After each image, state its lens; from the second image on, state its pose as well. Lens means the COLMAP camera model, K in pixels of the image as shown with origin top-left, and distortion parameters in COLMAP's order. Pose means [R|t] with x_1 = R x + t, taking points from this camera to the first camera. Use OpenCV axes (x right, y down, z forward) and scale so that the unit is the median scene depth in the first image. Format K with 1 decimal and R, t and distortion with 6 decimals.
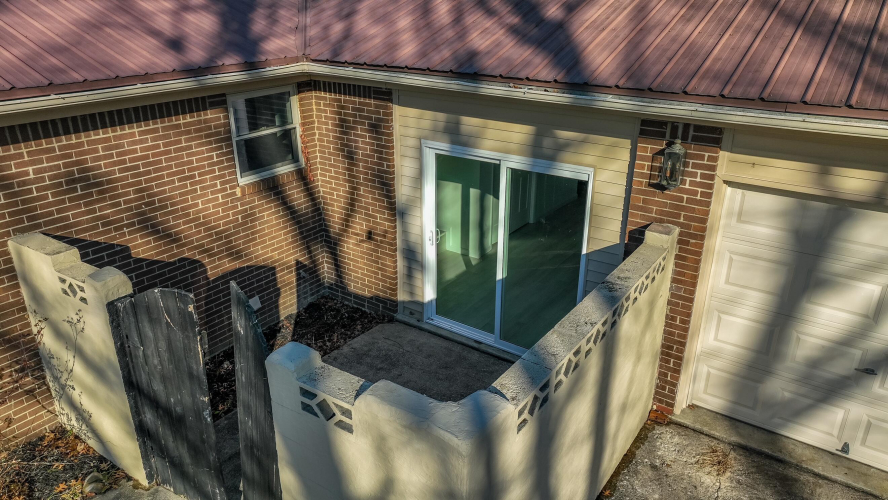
lens RADIAL K [[633.3, 0, 444.0], [0, 633.3, 250.0], [0, 0, 1]] dist [-0.111933, 0.000138]
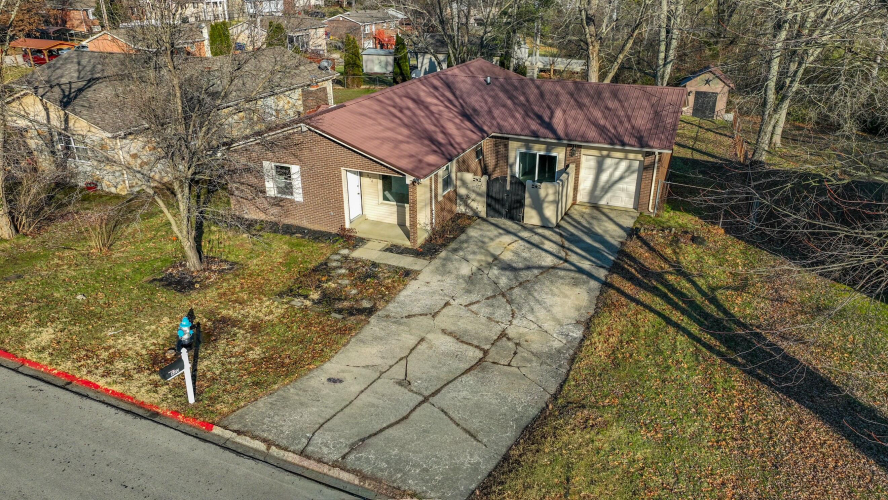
lens RADIAL K [[628.7, 0, 444.0], [0, 628.7, 250.0], [0, 0, 1]] dist [-0.000031, -0.000214]
pose [[0.980584, -0.076975, 0.180361, -1.626170], [0.072545, 0.996882, 0.031043, 0.420328], [-0.182189, -0.017356, 0.983110, -3.797676]]
